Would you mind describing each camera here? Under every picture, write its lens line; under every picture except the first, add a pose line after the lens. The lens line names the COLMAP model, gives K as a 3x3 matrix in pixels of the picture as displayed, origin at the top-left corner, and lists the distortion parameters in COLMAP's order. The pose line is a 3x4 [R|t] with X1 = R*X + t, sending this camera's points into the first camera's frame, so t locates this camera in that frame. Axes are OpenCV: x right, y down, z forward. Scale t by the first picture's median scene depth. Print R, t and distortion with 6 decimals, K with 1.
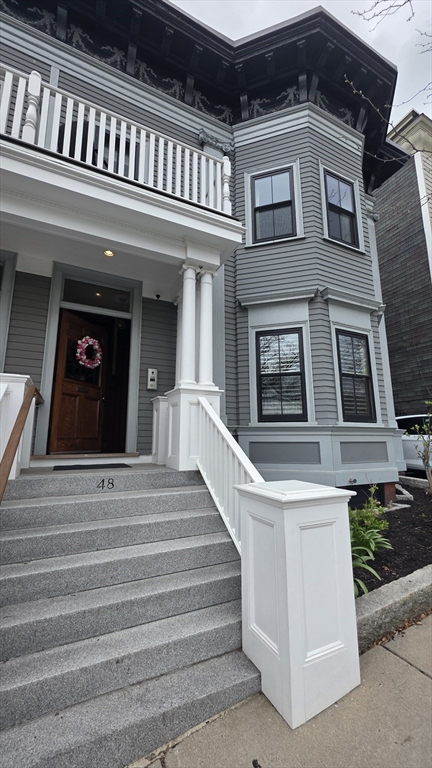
lens RADIAL K [[307.2, 0, 215.3], [0, 307.2, 384.2], [0, 0, 1]] dist [-0.001538, 0.000036]
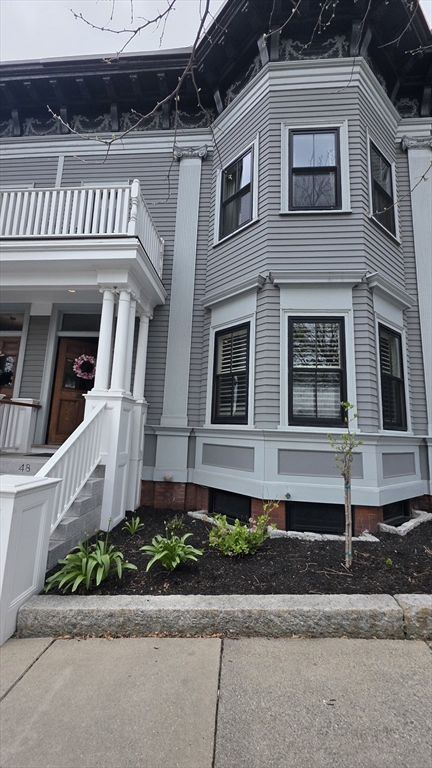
lens RADIAL K [[307.2, 0, 214.2], [0, 307.2, 383.7], [0, 0, 1]] dist [-0.001538, 0.000036]
pose [[0.860399, -0.045406, -0.507594, 0.687661], [0.051074, 0.998691, -0.002763, -0.002612], [0.507055, -0.023548, 0.861592, 0.163194]]
